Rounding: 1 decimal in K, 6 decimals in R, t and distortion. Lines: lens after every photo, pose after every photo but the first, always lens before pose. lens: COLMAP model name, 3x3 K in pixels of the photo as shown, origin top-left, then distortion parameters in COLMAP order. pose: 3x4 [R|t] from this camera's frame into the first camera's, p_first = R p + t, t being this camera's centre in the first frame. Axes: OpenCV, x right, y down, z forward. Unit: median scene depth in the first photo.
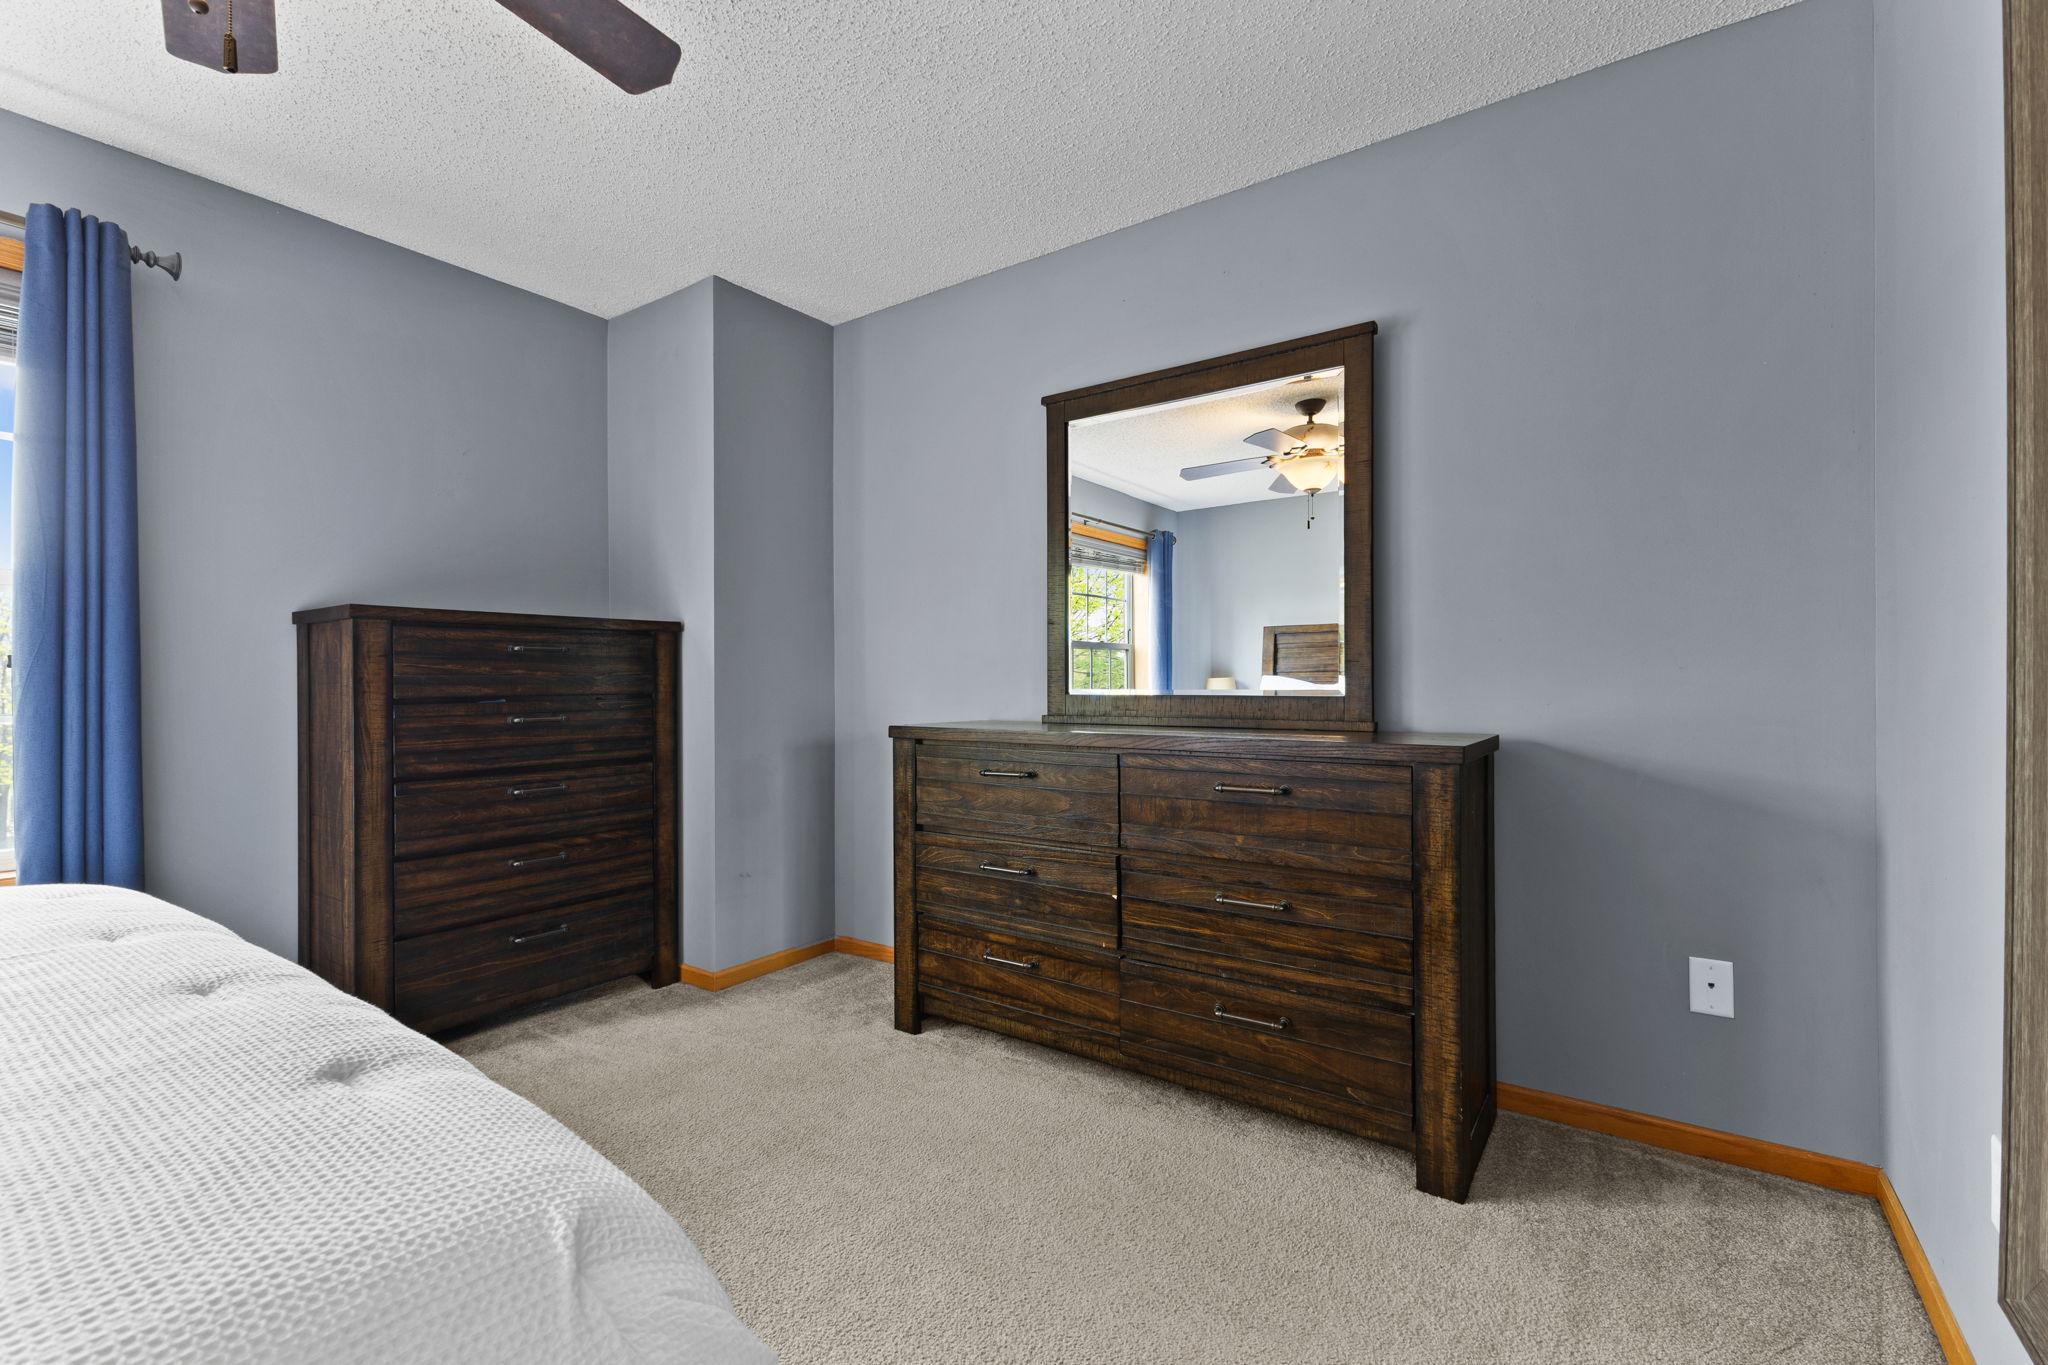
lens RADIAL K [[900.9, 0, 1018.7], [0, 900.9, 685.5], [0, 0, 1]] dist [0.000031, 0.000059]
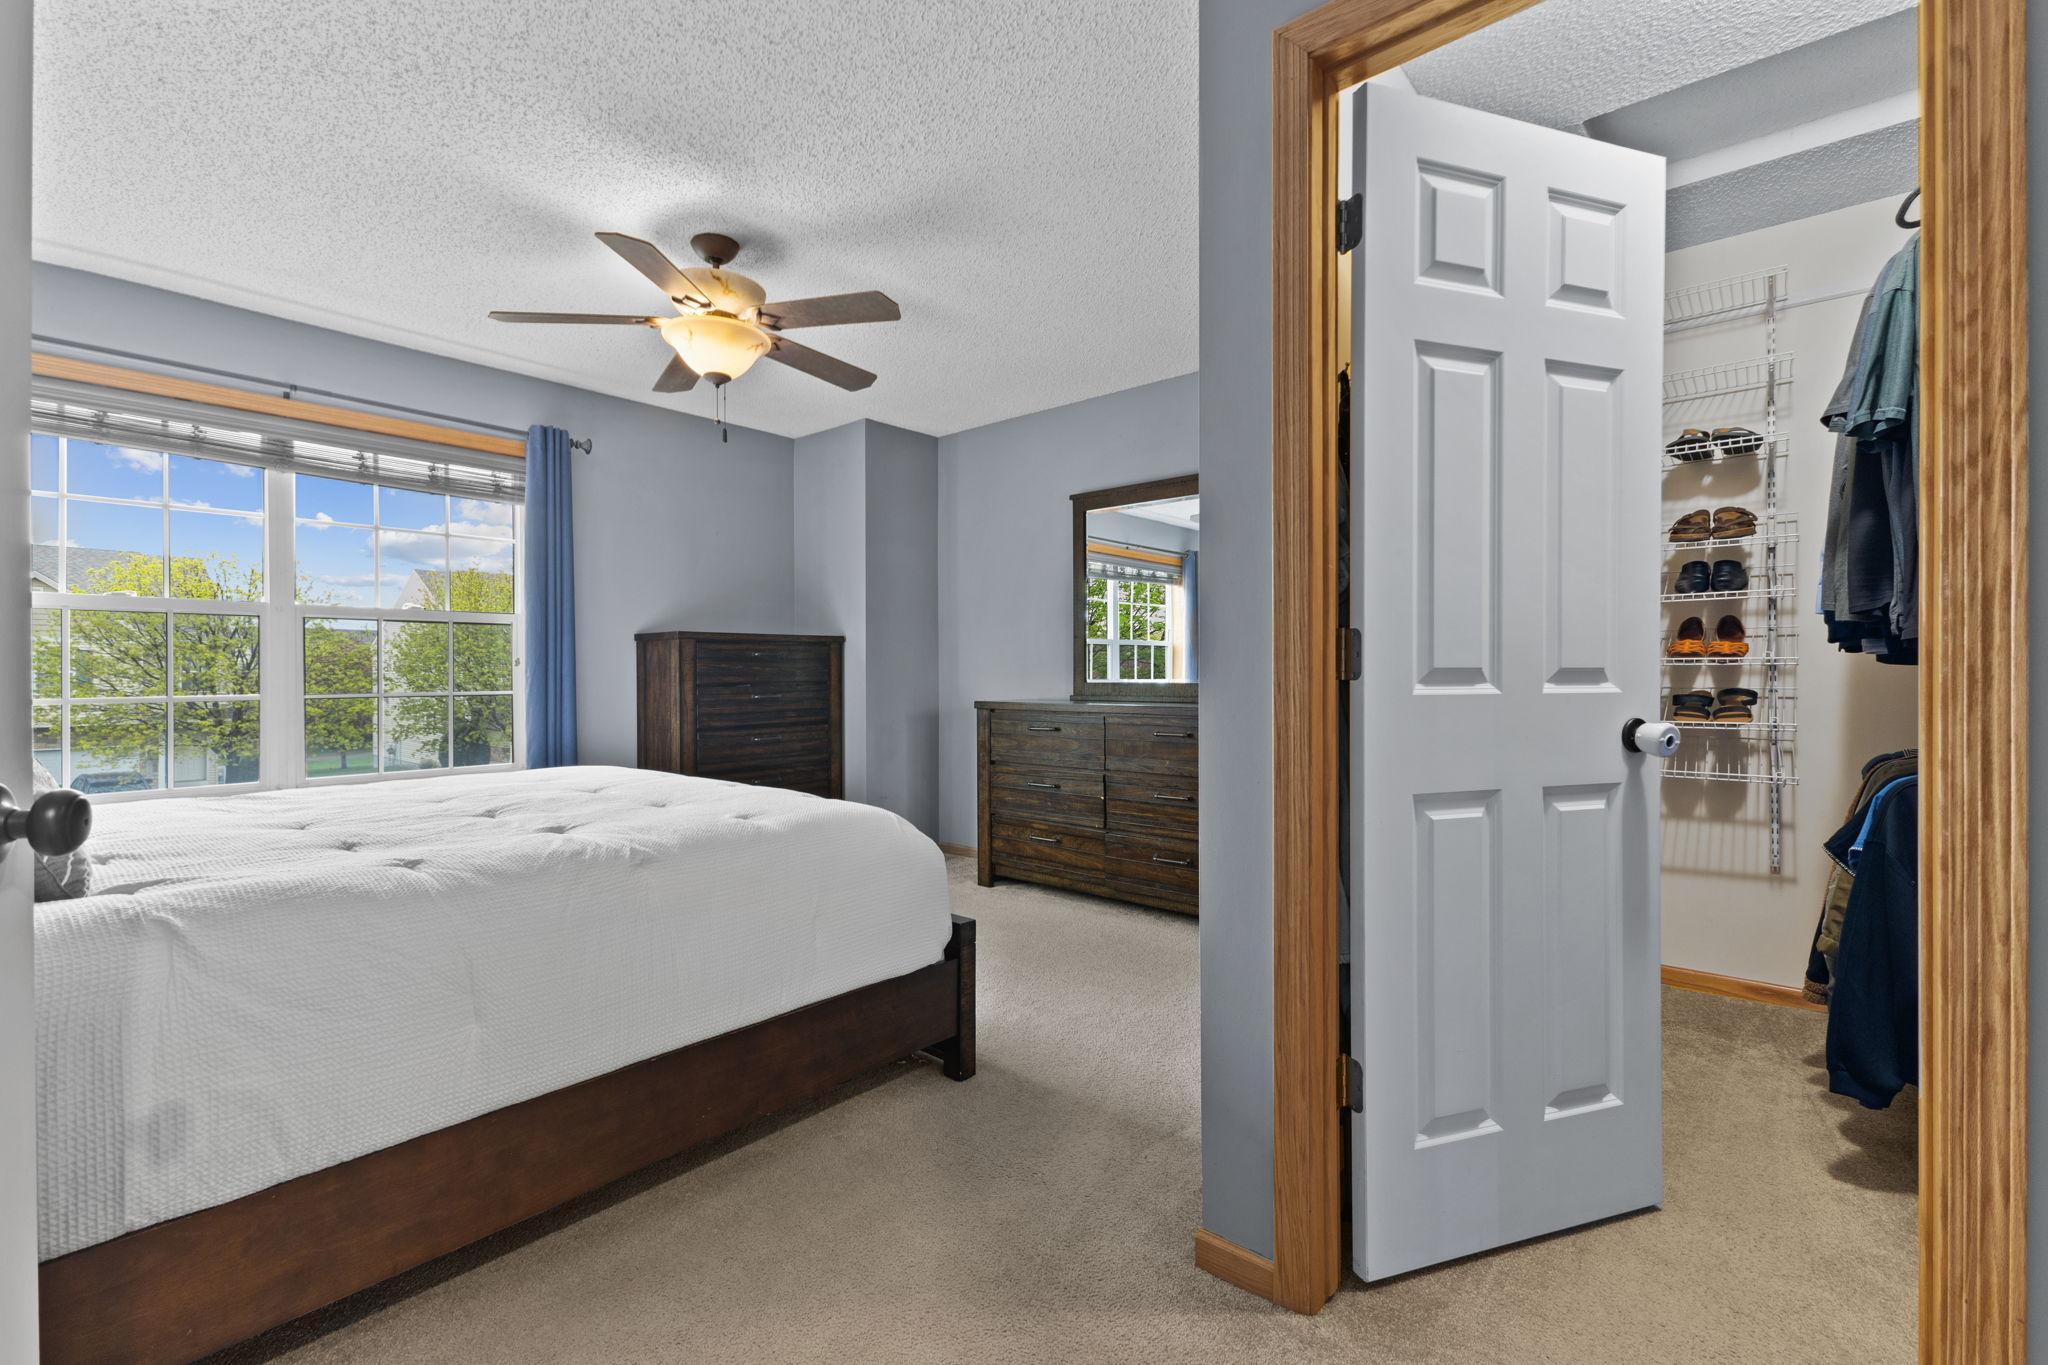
lens RADIAL K [[883.4, 0, 1031.7], [0, 883.4, 687.3], [0, 0, 1]] dist [-0.000601, -0.000748]
pose [[0.996774, 0.002445, -0.080218, 0.092326], [-0.001254, 0.999888, 0.014897, -0.004836], [0.080245, -0.014748, 0.996666, -0.617392]]
